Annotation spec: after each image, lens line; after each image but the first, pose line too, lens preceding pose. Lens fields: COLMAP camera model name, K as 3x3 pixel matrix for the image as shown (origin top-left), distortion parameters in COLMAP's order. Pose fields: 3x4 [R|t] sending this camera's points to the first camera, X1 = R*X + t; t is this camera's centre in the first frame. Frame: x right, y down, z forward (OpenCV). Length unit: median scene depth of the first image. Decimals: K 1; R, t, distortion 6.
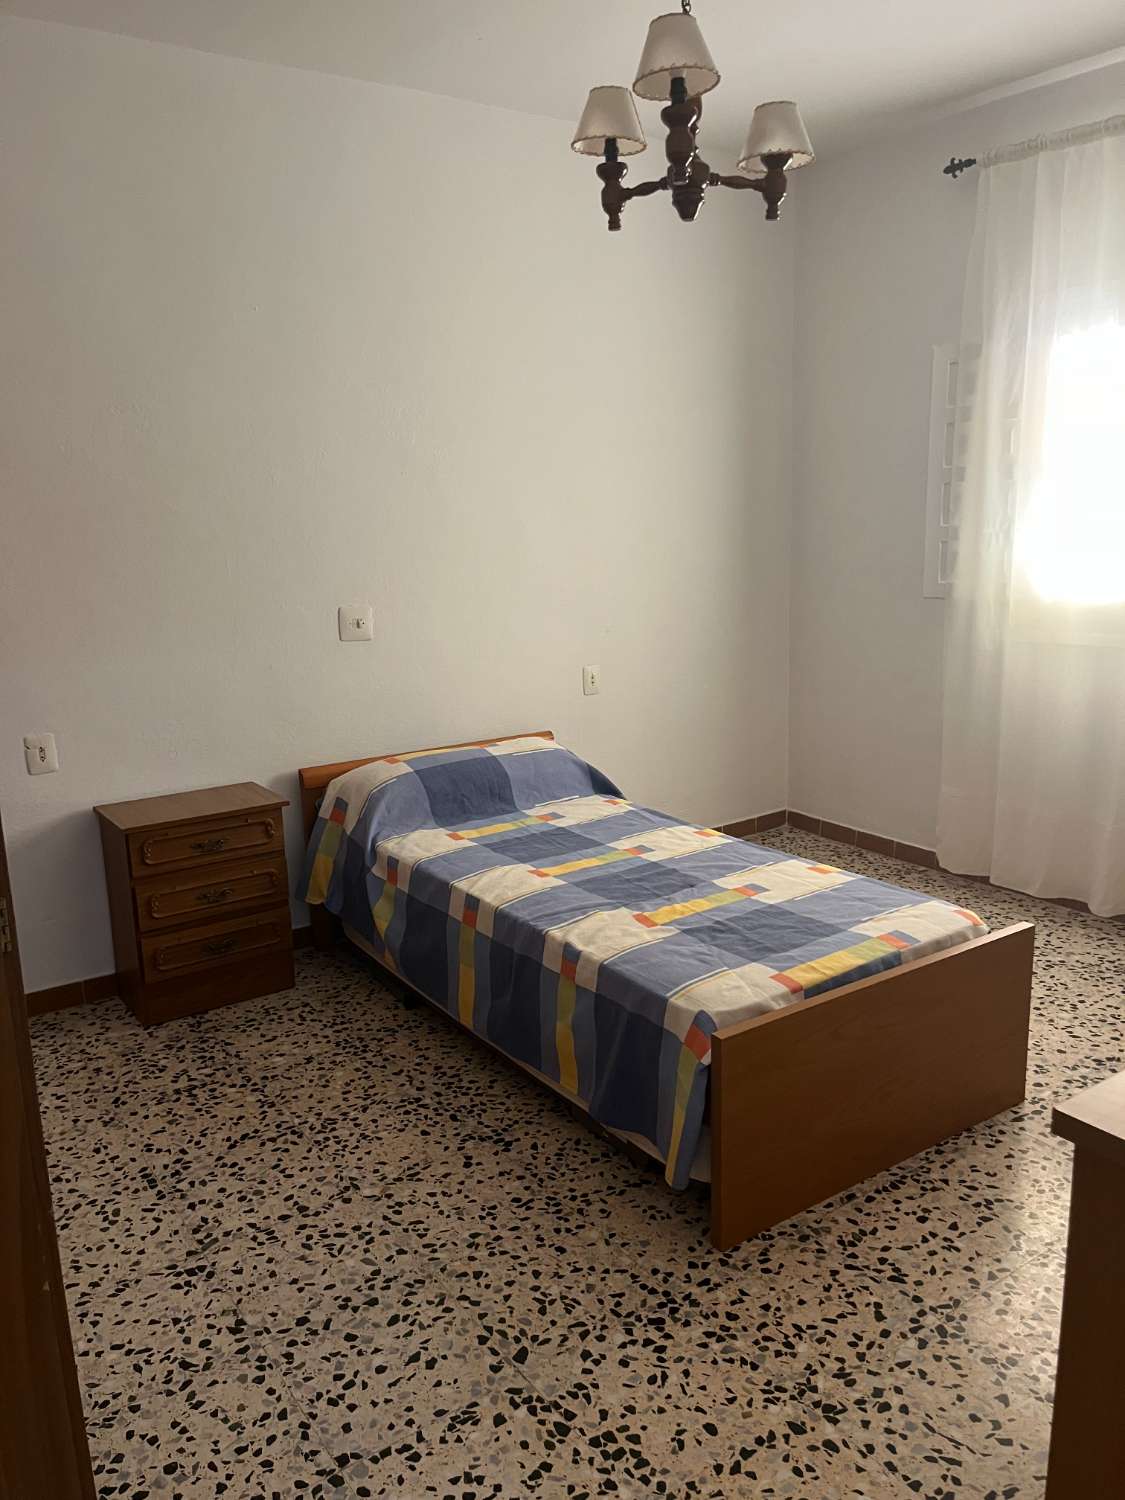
lens RADIAL K [[1139.1, 0, 569.2], [0, 1139.1, 743.0], [0, 0, 1]] dist [0.065657, -0.093581]
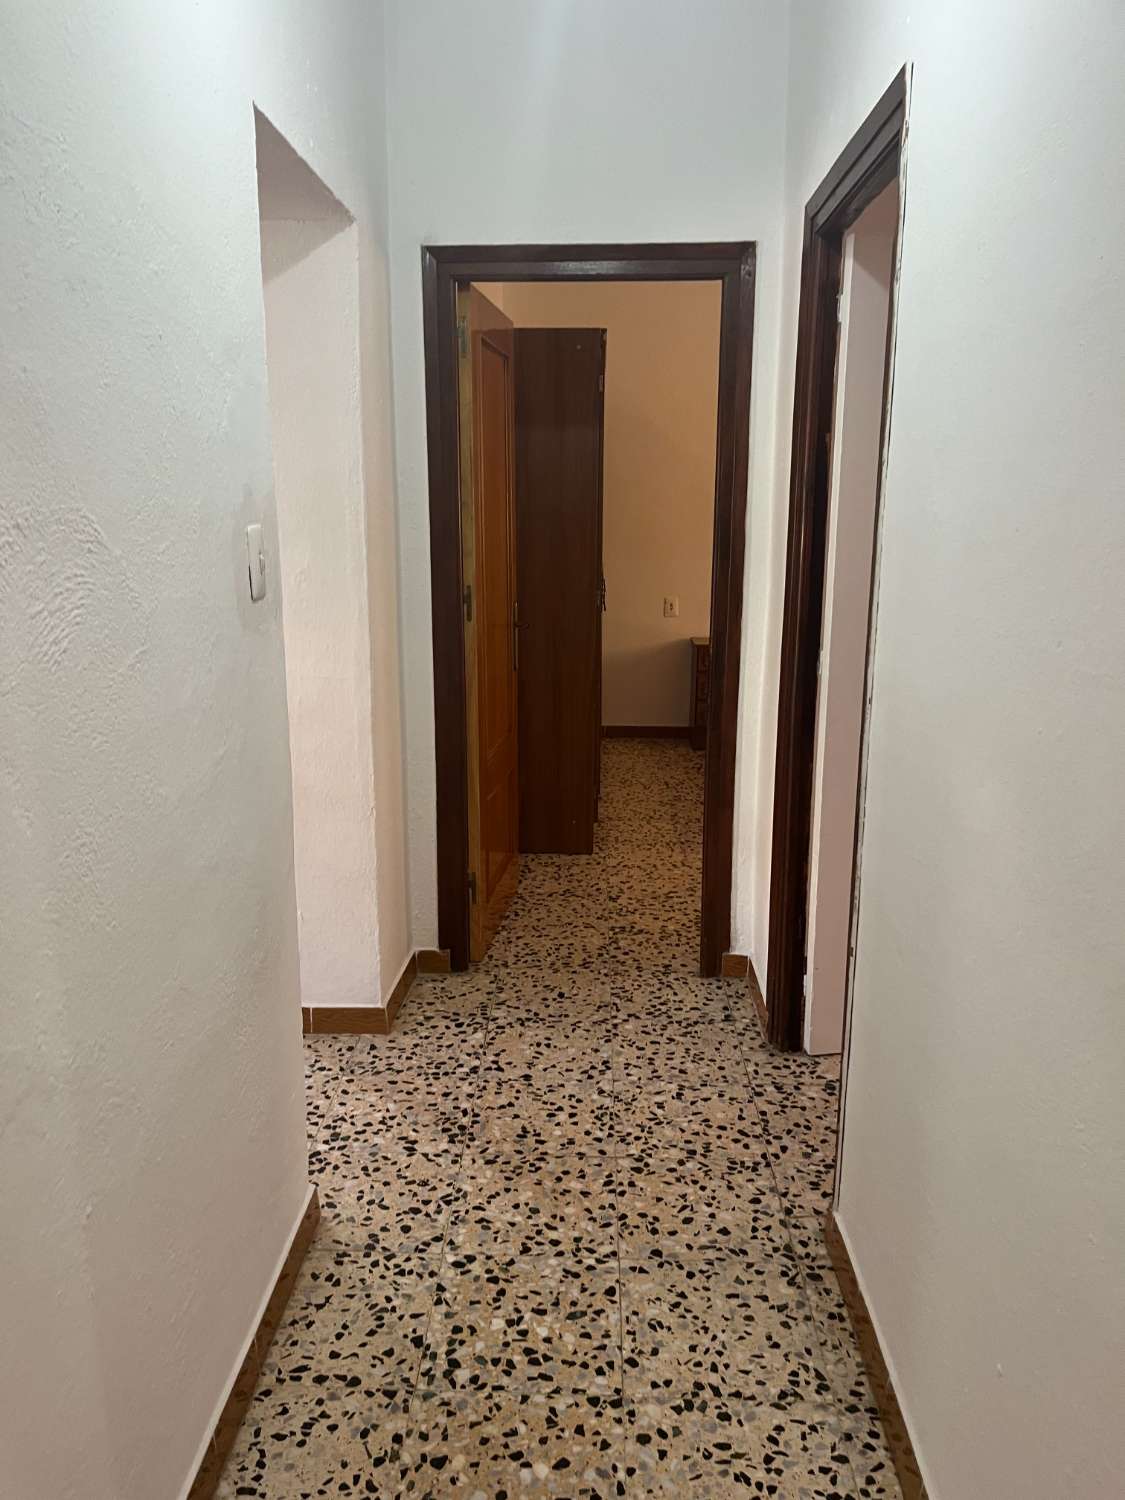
lens RADIAL K [[1139.1, 0, 562.6], [0, 1139.1, 750.1], [0, 0, 1]] dist [0.065657, -0.093581]
pose [[0.803187, 0.149977, -0.576539, 0.815183], [-0.139005, 0.988258, 0.063429, 0.214175], [0.579282, 0.029197, 0.814604, -1.025522]]
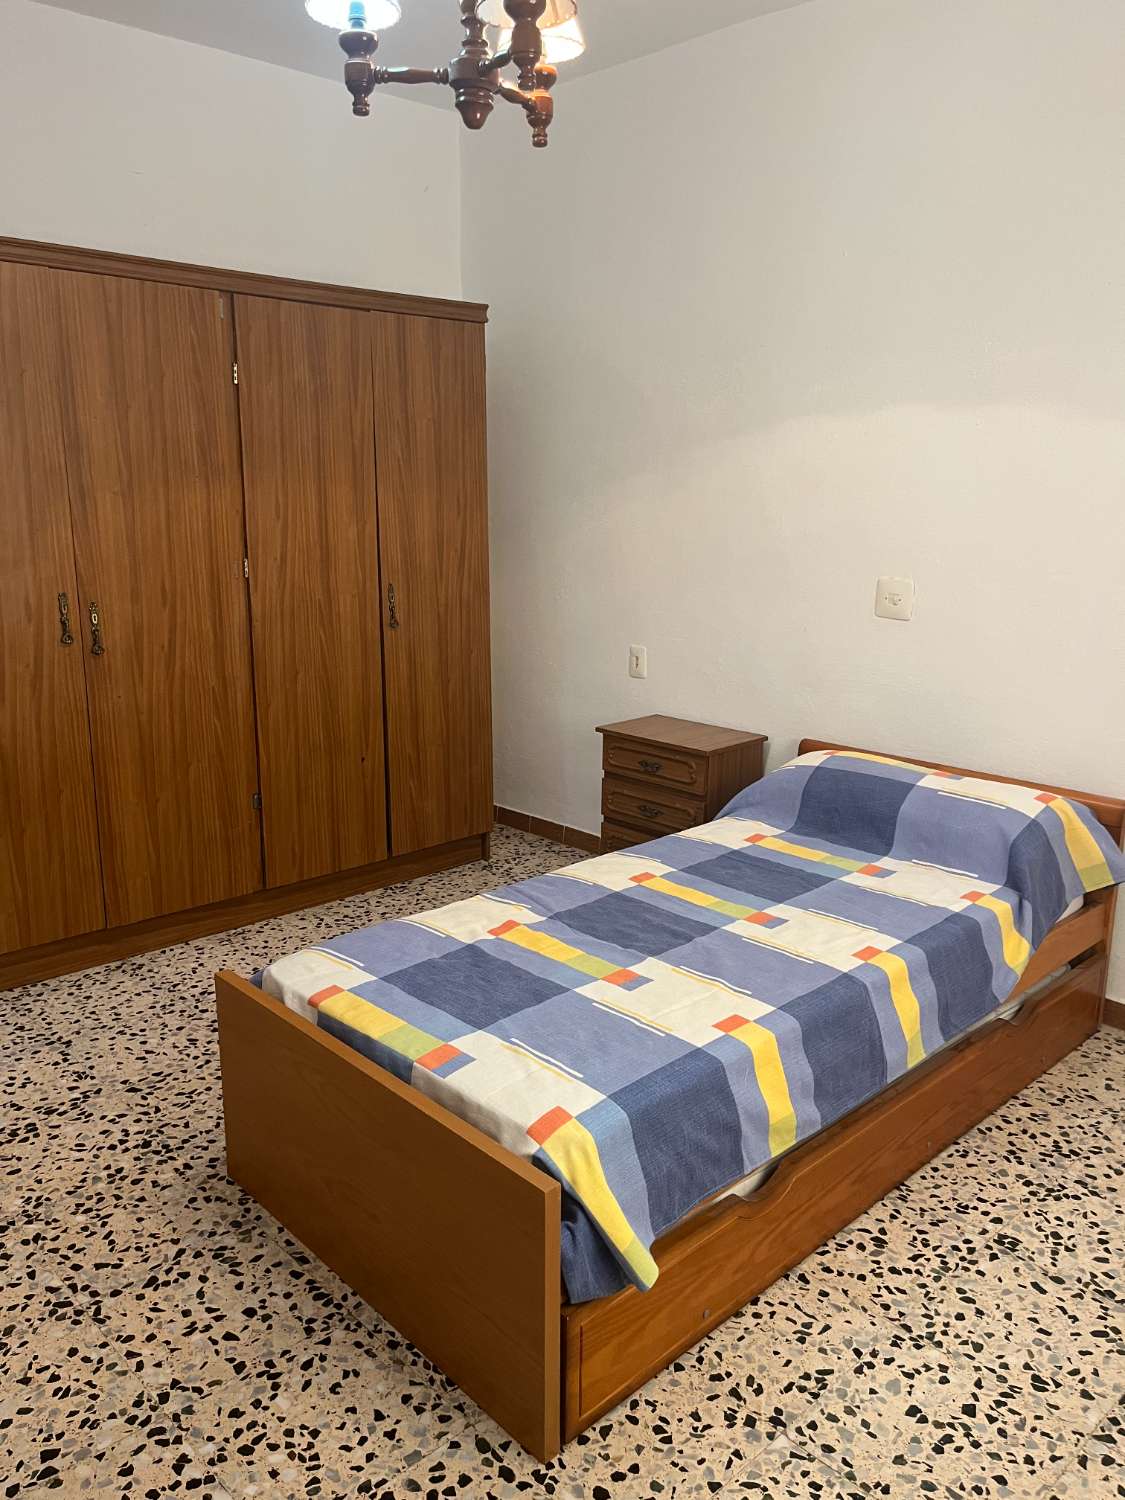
lens RADIAL K [[1139.1, 0, 561.0], [0, 1139.1, 750.9], [0, 0, 1]] dist [0.065657, -0.093581]
pose [[0.149357, 0.254155, -0.955561, 1.047908], [-0.211188, 0.952301, 0.220279, -0.216283], [0.965967, 0.168903, 0.195907, 0.985758]]
